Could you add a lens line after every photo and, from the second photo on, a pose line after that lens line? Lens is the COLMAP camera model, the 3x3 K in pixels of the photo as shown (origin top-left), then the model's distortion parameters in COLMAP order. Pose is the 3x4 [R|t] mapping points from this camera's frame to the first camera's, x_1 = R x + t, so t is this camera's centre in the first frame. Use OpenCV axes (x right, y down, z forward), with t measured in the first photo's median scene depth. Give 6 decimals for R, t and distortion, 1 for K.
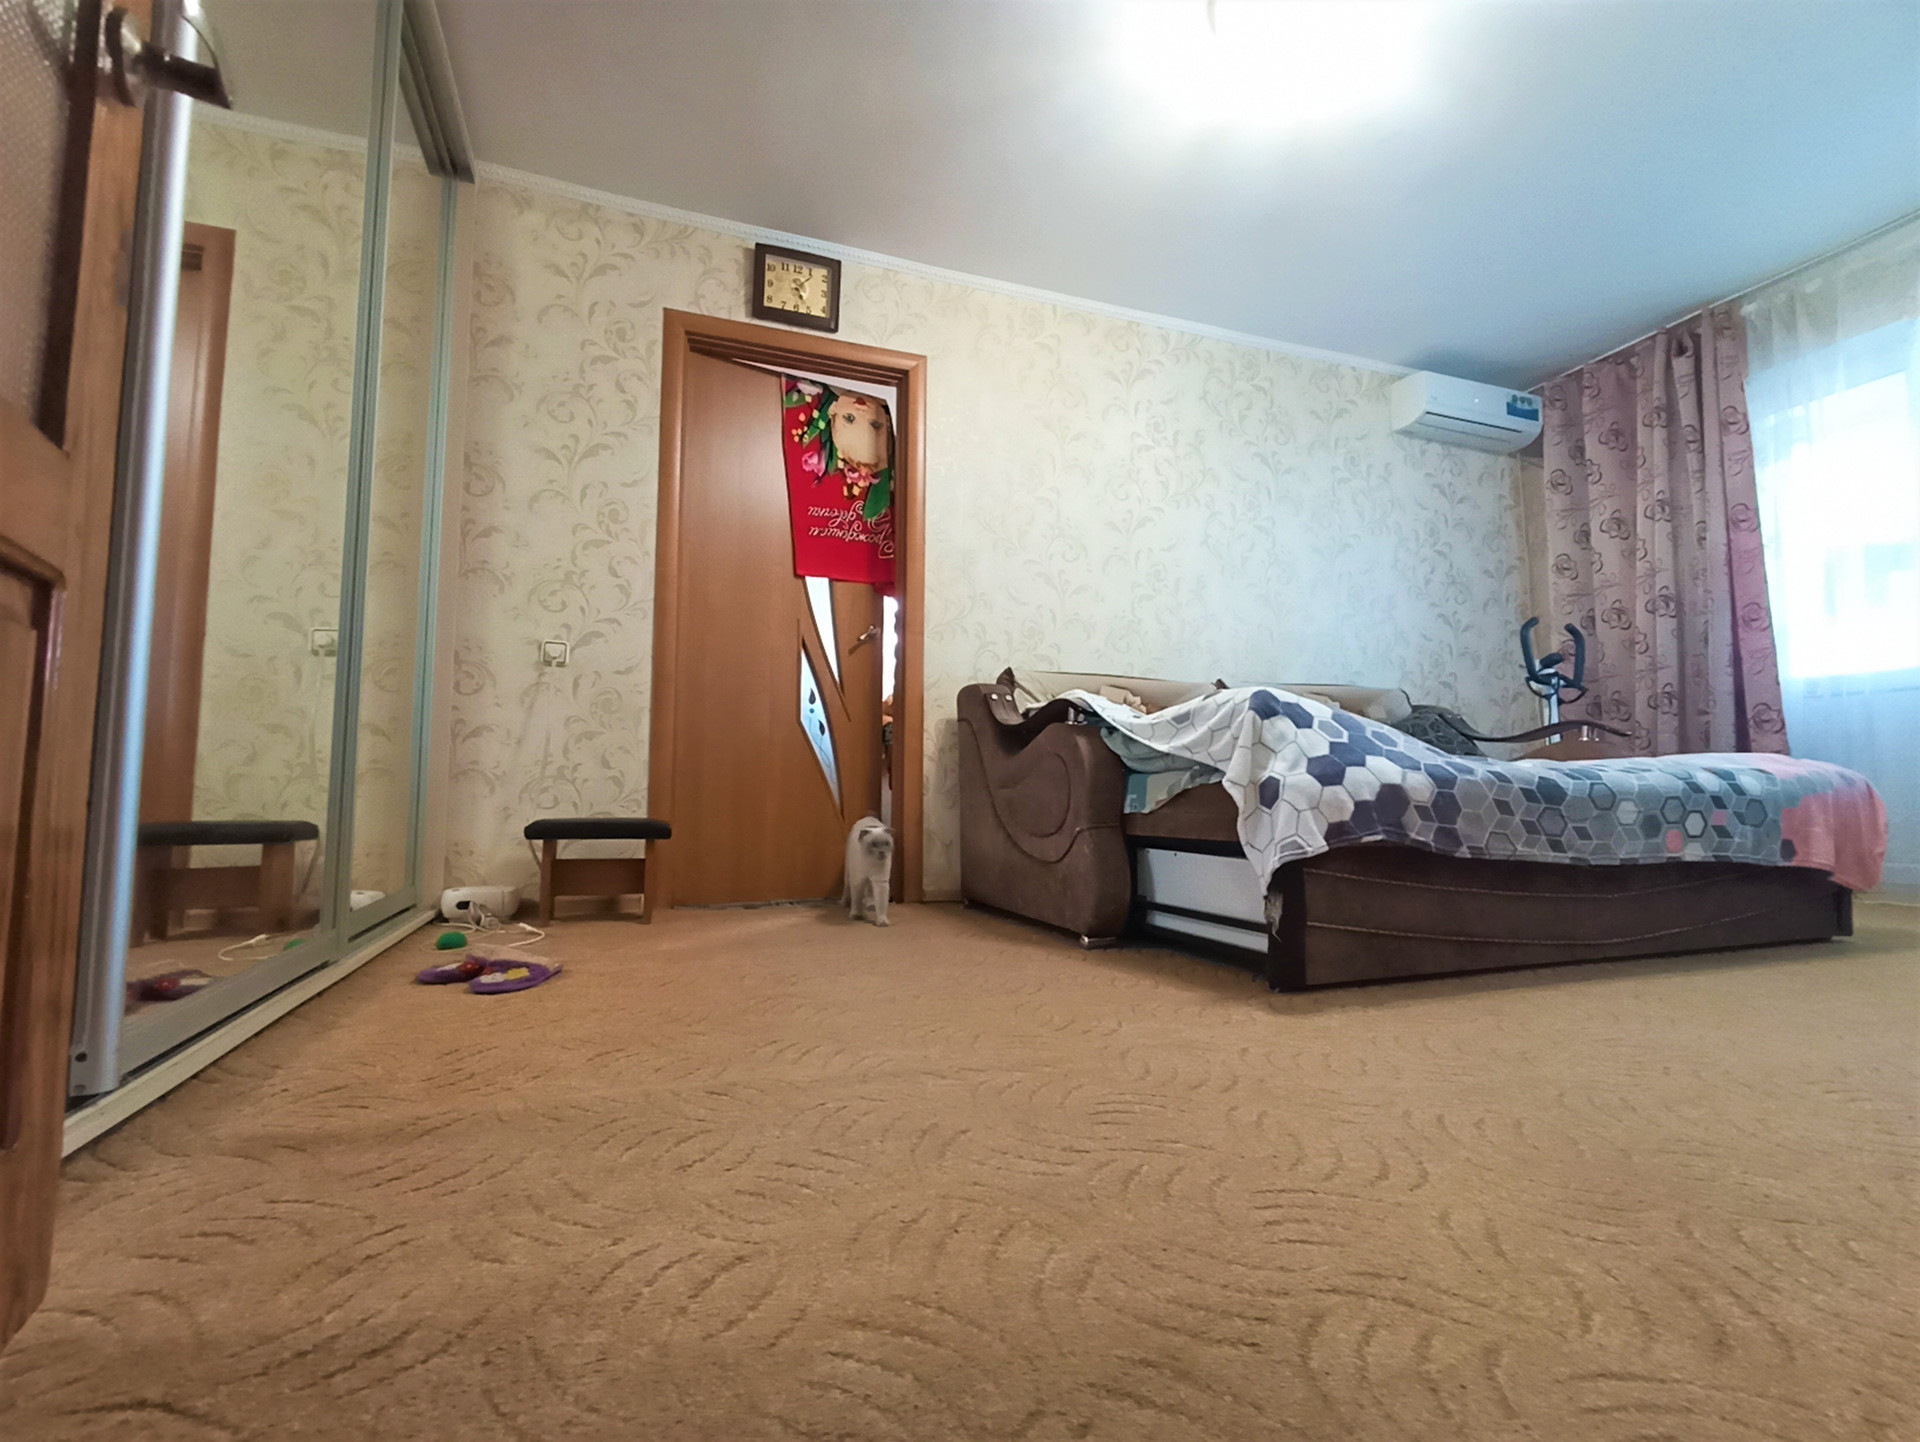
lens RADIAL K [[878.4, 0, 953.5], [0, 878.4, 721.9], [0, 0, 1]] dist [-0.001542, -0.000865]
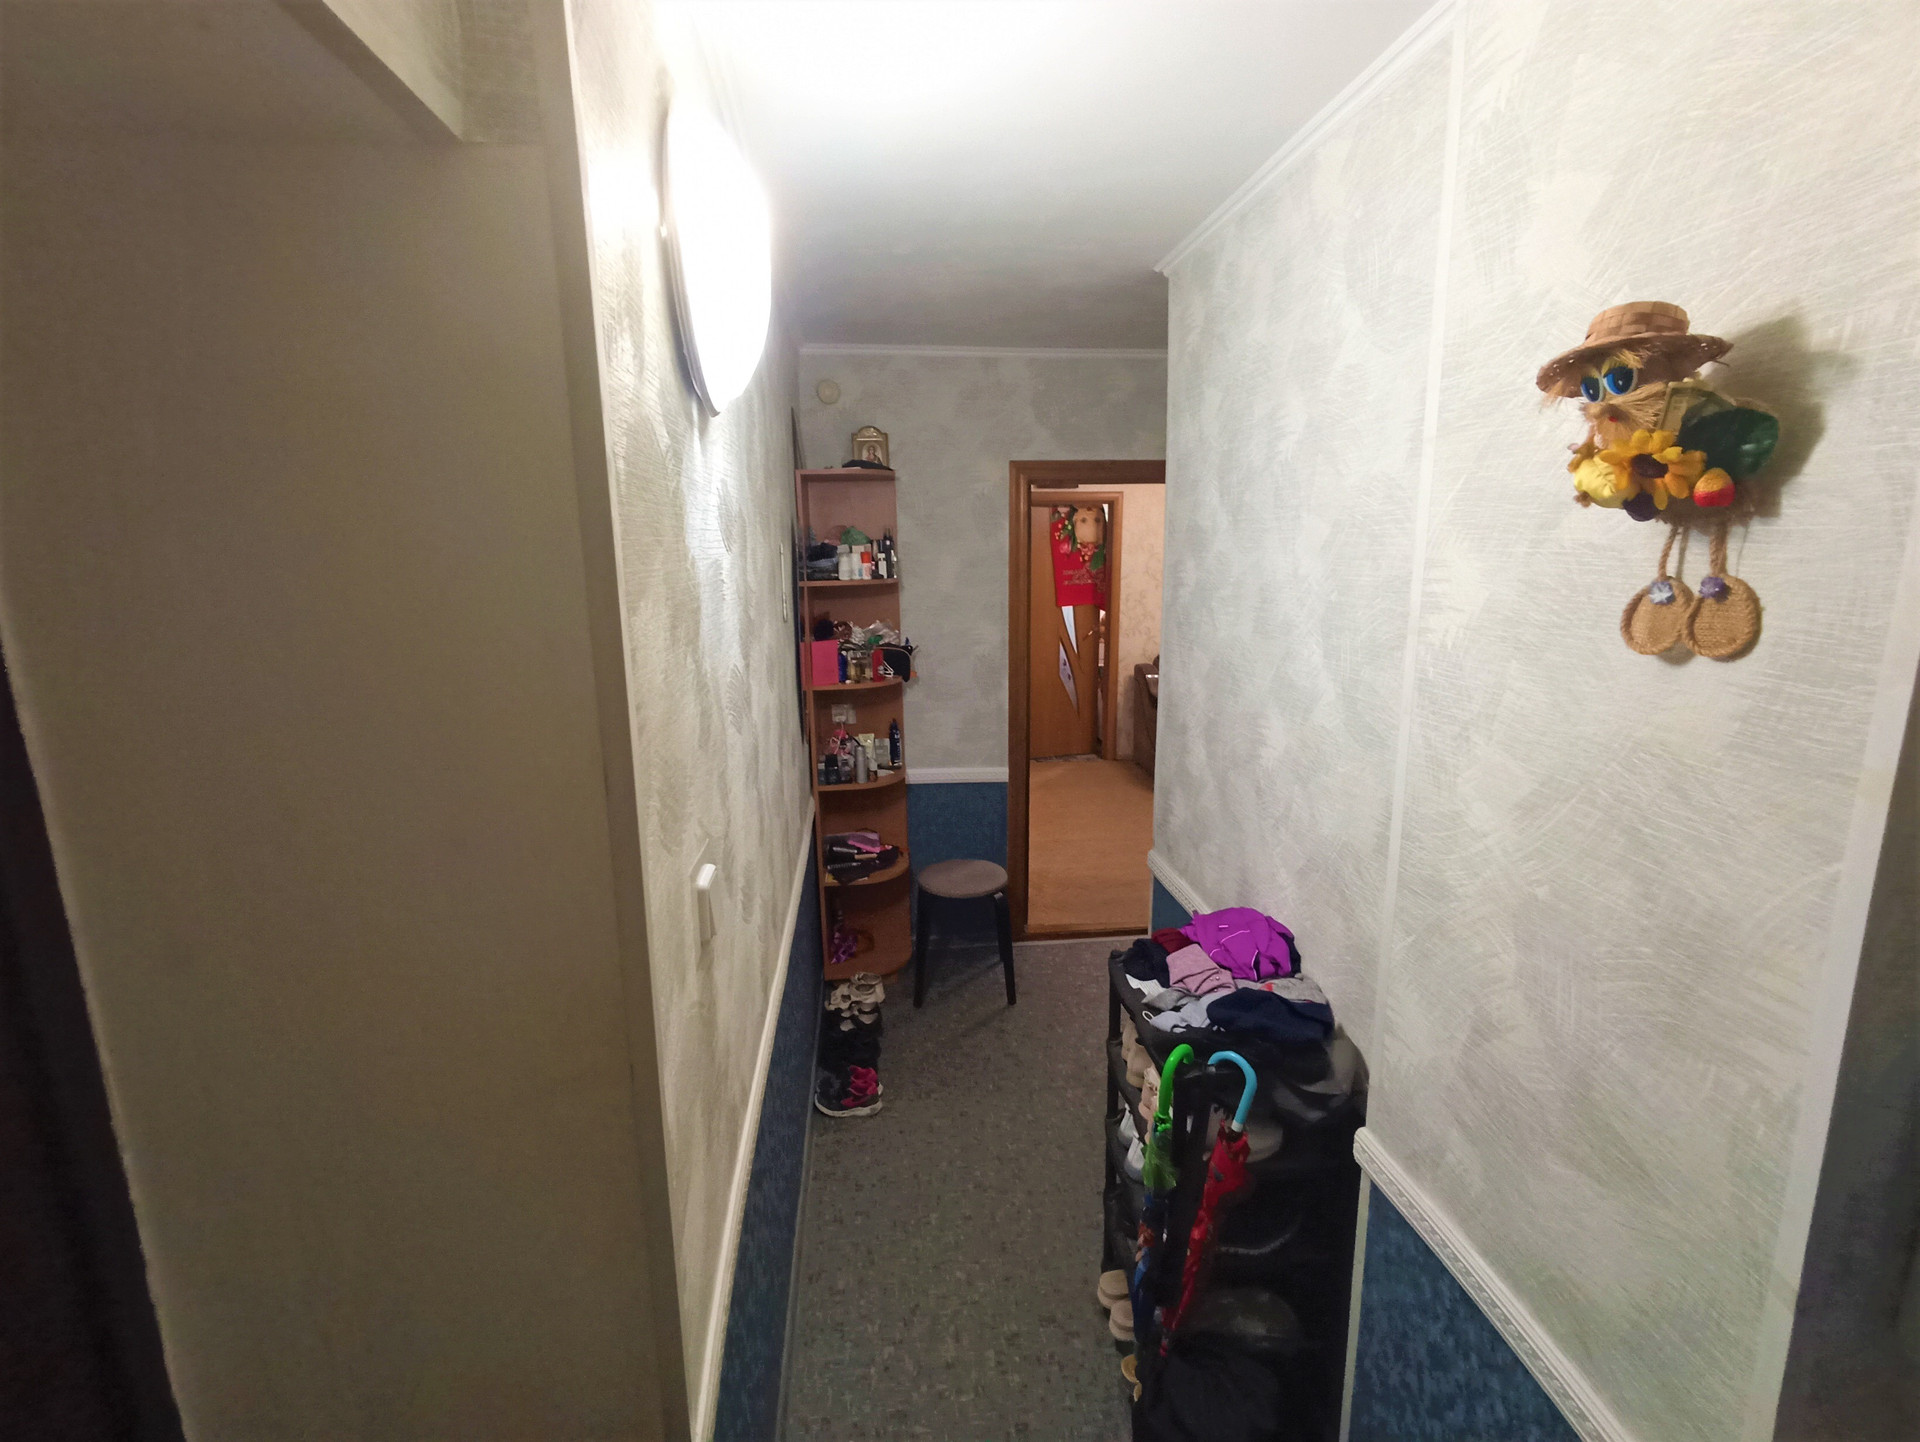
lens RADIAL K [[878.4, 0, 952.9], [0, 878.4, 710.4], [0, 0, 1]] dist [-0.001542, -0.000865]
pose [[0.964963, 0.036991, -0.259765, 0.124143], [0.032796, 0.965246, 0.259278, -0.442337], [0.260328, -0.258713, 0.930213, -0.995443]]
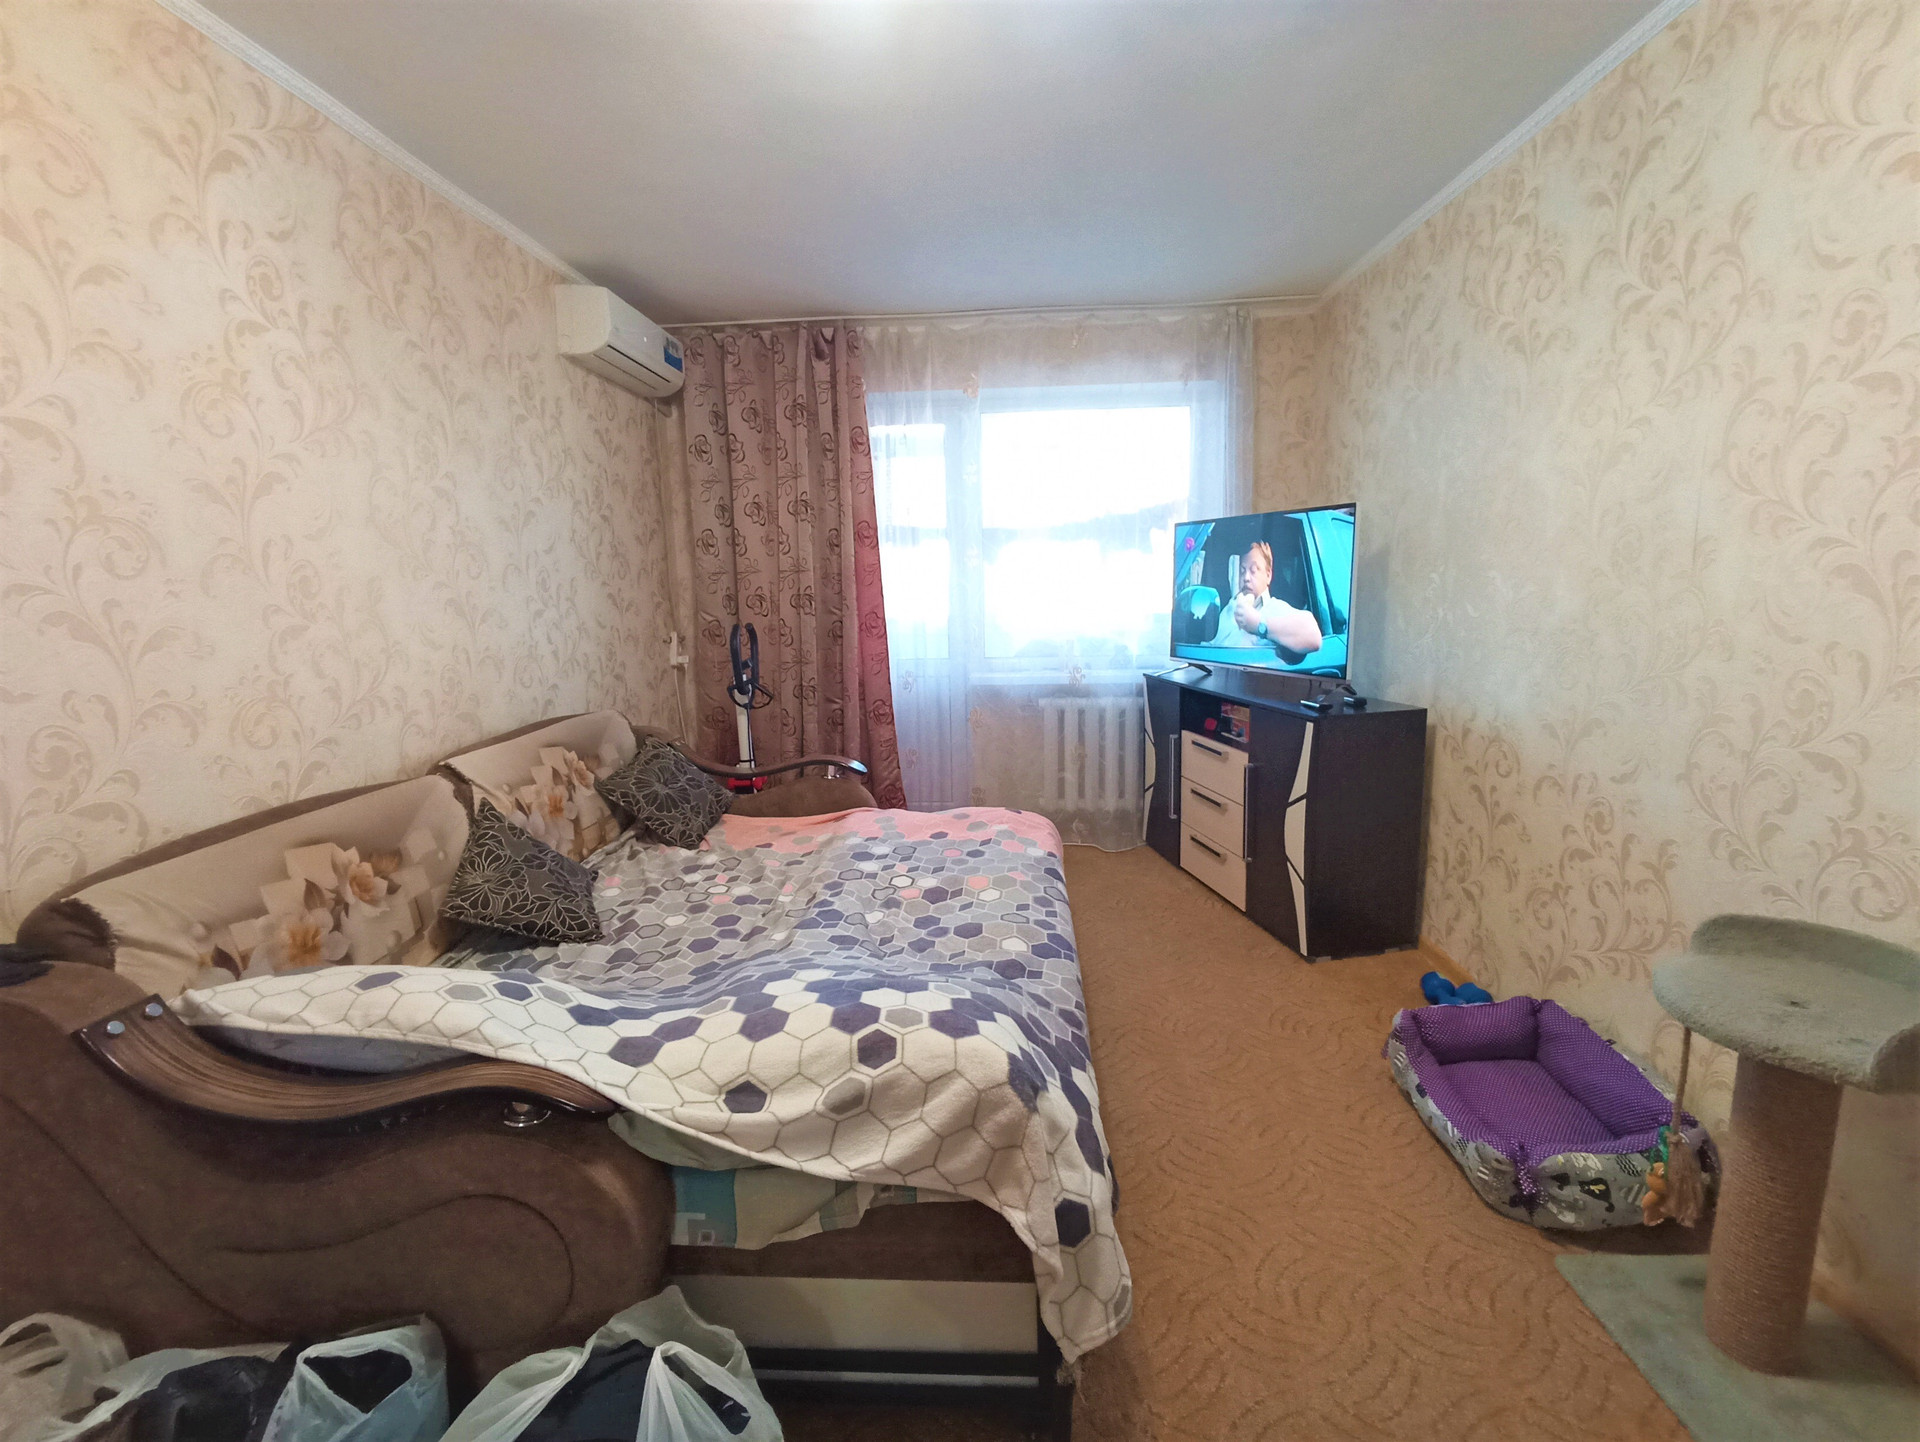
lens RADIAL K [[878.4, 0, 952.6], [0, 878.4, 724.4], [0, 0, 1]] dist [-0.001542, -0.000865]
pose [[0.390044, -0.163826, 0.906105, -0.118635], [-0.050623, 0.978742, 0.198750, -0.217552], [-0.919404, -0.123391, 0.373459, 0.433559]]
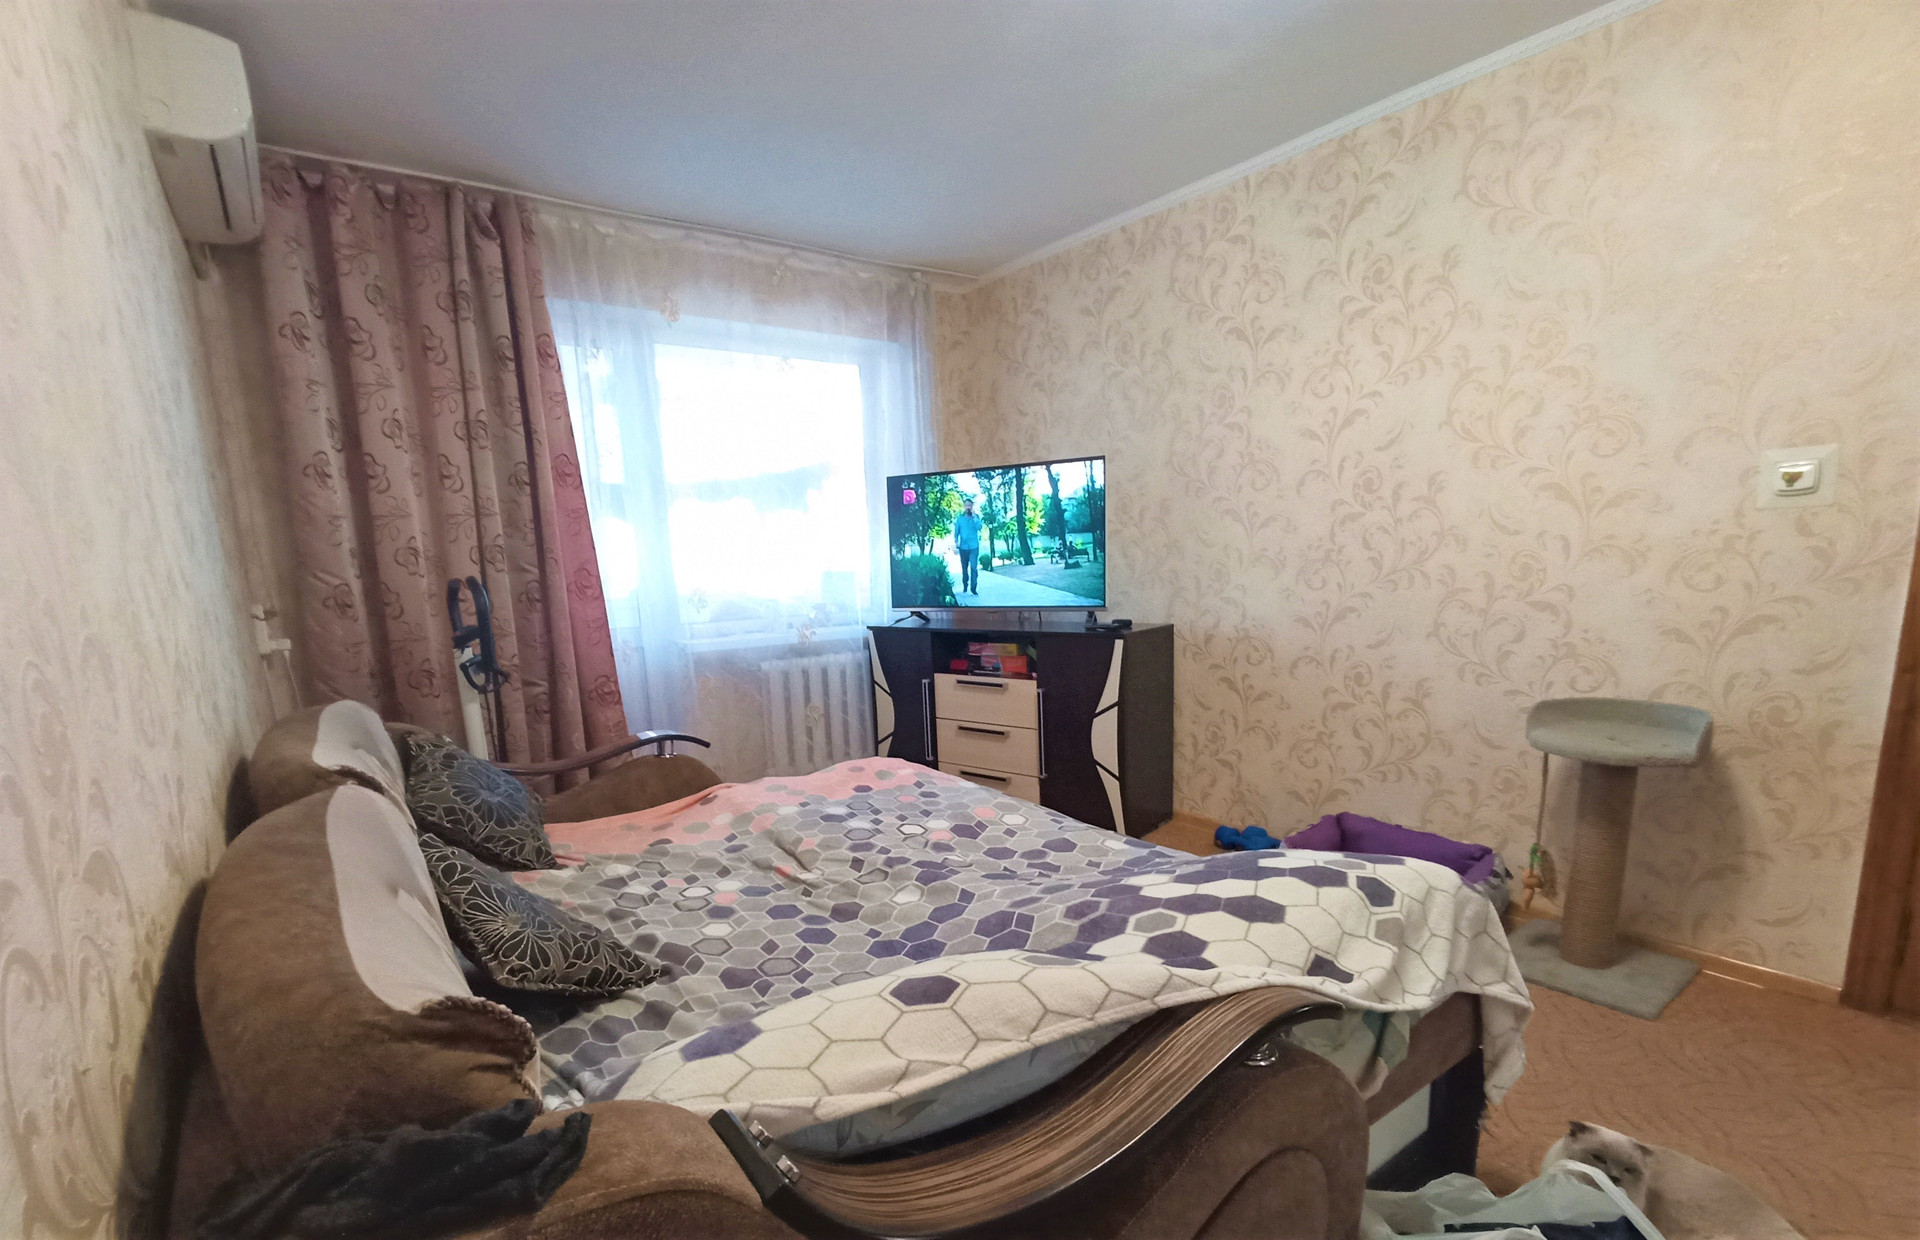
lens RADIAL K [[879.5, 0, 951.7], [0, 879.5, 721.8], [0, 0, 1]] dist [0.003149, -0.000249]
pose [[-0.276231, -0.169181, 0.946084, -0.118006], [-0.042656, 0.985573, 0.163788, -0.139314], [-0.960144, 0.004887, -0.279463, 0.850449]]
